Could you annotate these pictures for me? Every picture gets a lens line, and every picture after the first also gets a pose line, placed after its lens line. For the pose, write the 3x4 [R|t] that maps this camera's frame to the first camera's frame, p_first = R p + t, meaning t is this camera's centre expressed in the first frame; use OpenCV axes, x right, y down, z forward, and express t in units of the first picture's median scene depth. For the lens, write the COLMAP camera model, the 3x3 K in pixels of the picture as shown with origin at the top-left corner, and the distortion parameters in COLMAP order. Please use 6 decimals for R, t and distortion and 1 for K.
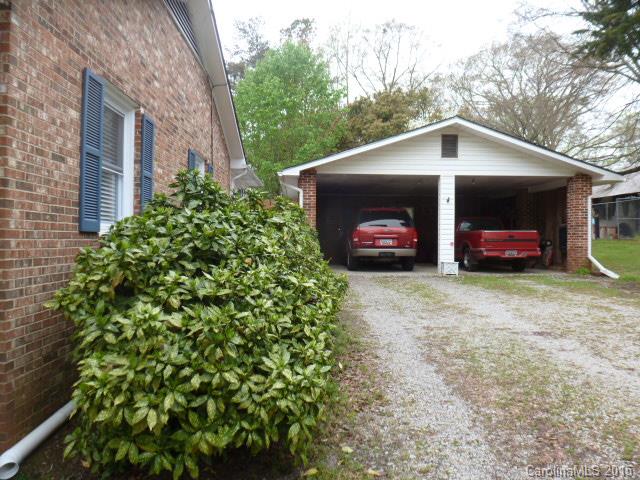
lens RADIAL K [[467.1, 0, 320.7], [0, 467.1, 245.8], [0, 0, 1]] dist [-0.054719, 0.014534]
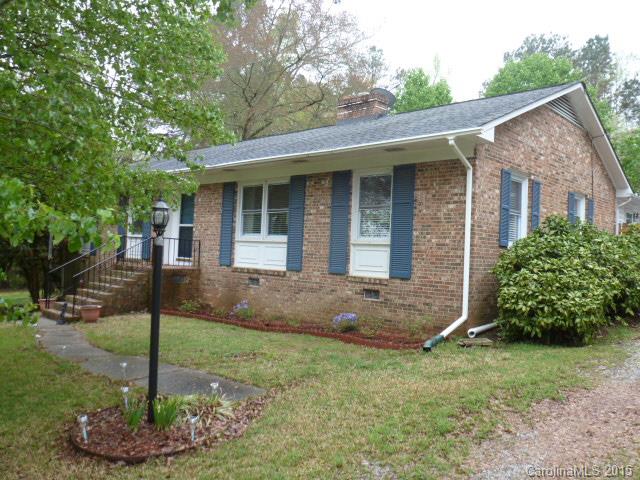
lens RADIAL K [[522.5, 0, 318.7], [0, 522.5, 243.9], [0, 0, 1]] dist [-0.086173, -0.000506]
pose [[0.700394, -0.002321, -0.713753, 0.895485], [-0.039450, 0.998340, -0.041958, 0.140367], [0.712665, 0.057544, 0.699140, -1.895778]]
